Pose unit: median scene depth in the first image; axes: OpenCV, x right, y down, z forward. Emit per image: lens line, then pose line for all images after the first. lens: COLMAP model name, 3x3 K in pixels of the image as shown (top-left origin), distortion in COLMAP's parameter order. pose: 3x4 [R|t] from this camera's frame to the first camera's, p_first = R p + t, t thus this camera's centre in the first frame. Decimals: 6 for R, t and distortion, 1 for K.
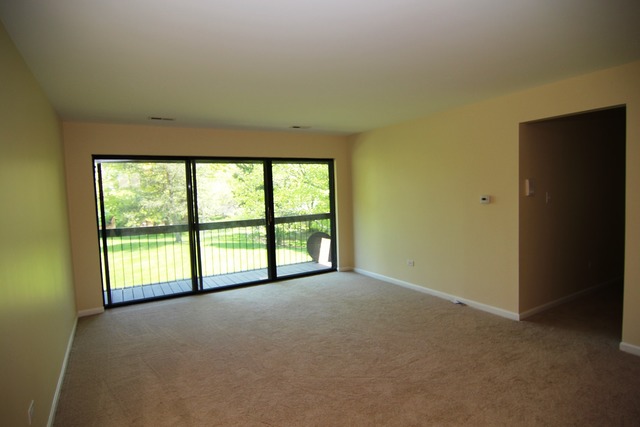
lens RADIAL K [[358.0, 0, 321.1], [0, 358.0, 212.8], [0, 0, 1]] dist [-0.002229, -0.000609]
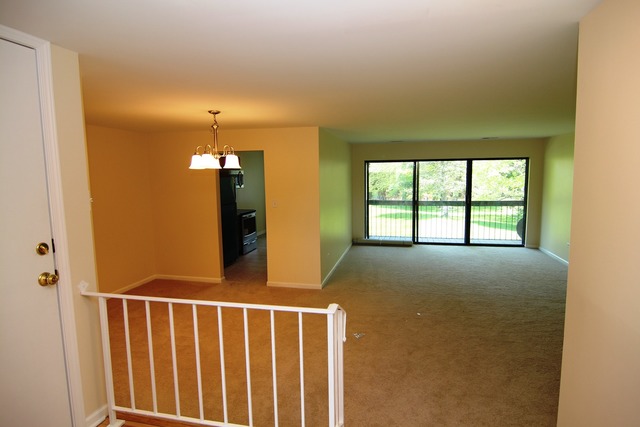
lens RADIAL K [[358.0, 0, 321.1], [0, 358.0, 212.8], [0, 0, 1]] dist [-0.002229, -0.000609]
pose [[0.725190, 0.099147, -0.681373, 0.401915], [-0.053968, 0.994719, 0.087304, -0.030405], [0.686431, -0.026540, 0.726711, -0.429335]]
